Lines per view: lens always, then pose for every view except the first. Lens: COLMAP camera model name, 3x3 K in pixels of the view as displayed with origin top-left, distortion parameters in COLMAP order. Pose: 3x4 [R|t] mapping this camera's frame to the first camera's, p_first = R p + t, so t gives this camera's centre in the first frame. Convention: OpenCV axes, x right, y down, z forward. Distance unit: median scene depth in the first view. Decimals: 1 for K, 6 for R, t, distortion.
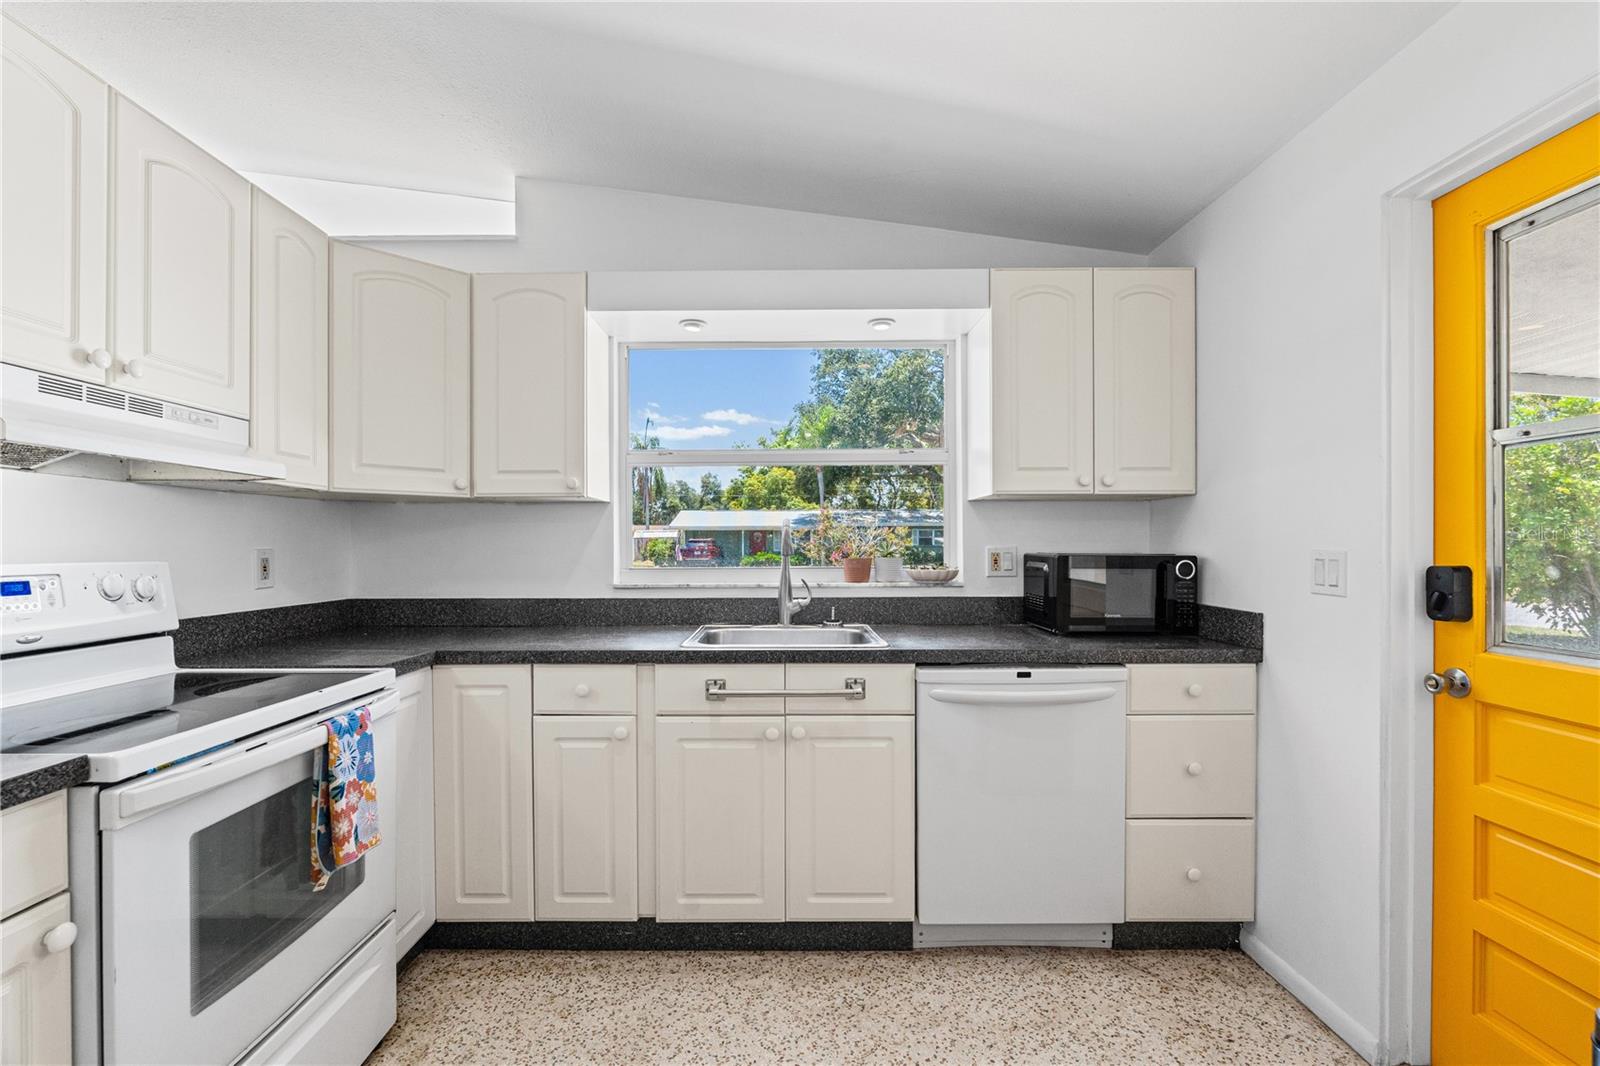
lens RADIAL K [[698.8, 0, 768.1], [0, 698.8, 547.3], [0, 0, 1]] dist [-0.006001, -0.000447]
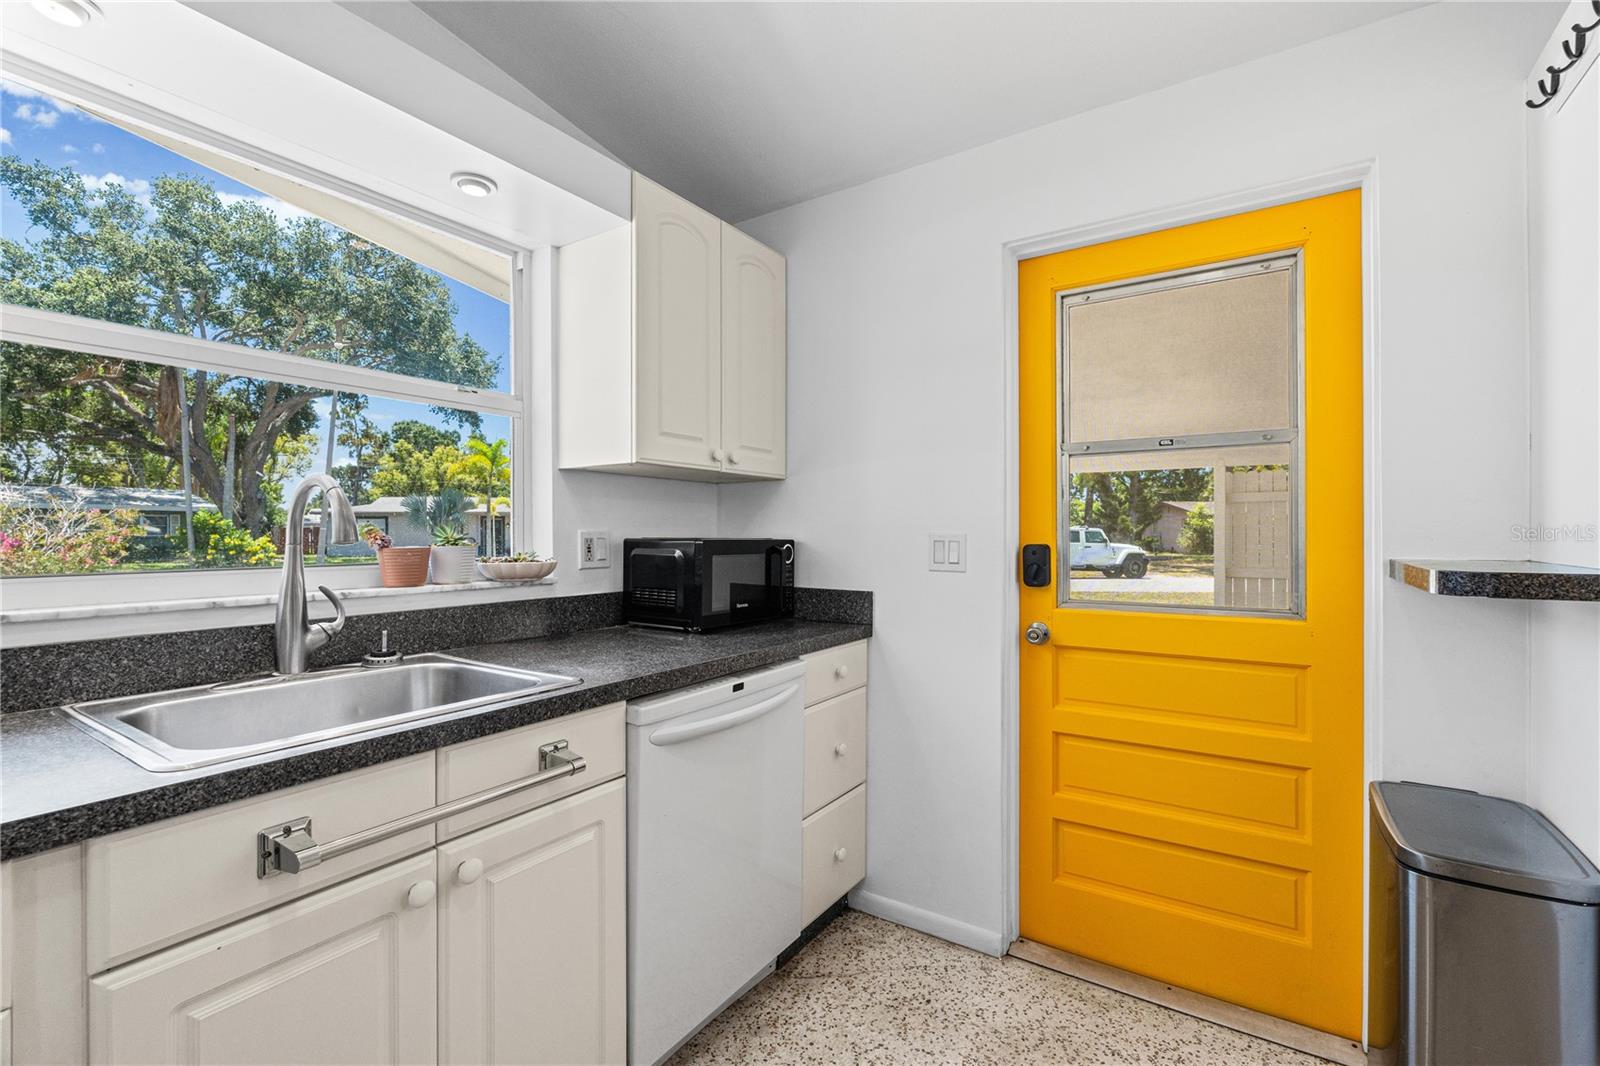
lens RADIAL K [[698.8, 0, 797.4], [0, 698.8, 534.4], [0, 0, 1]] dist [-0.006001, -0.000447]
pose [[0.543346, 0.003103, 0.839503, -0.285638], [0.002053, 0.999985, -0.005024, 0.011210], [-0.839507, 0.004453, 0.543331, 0.523622]]
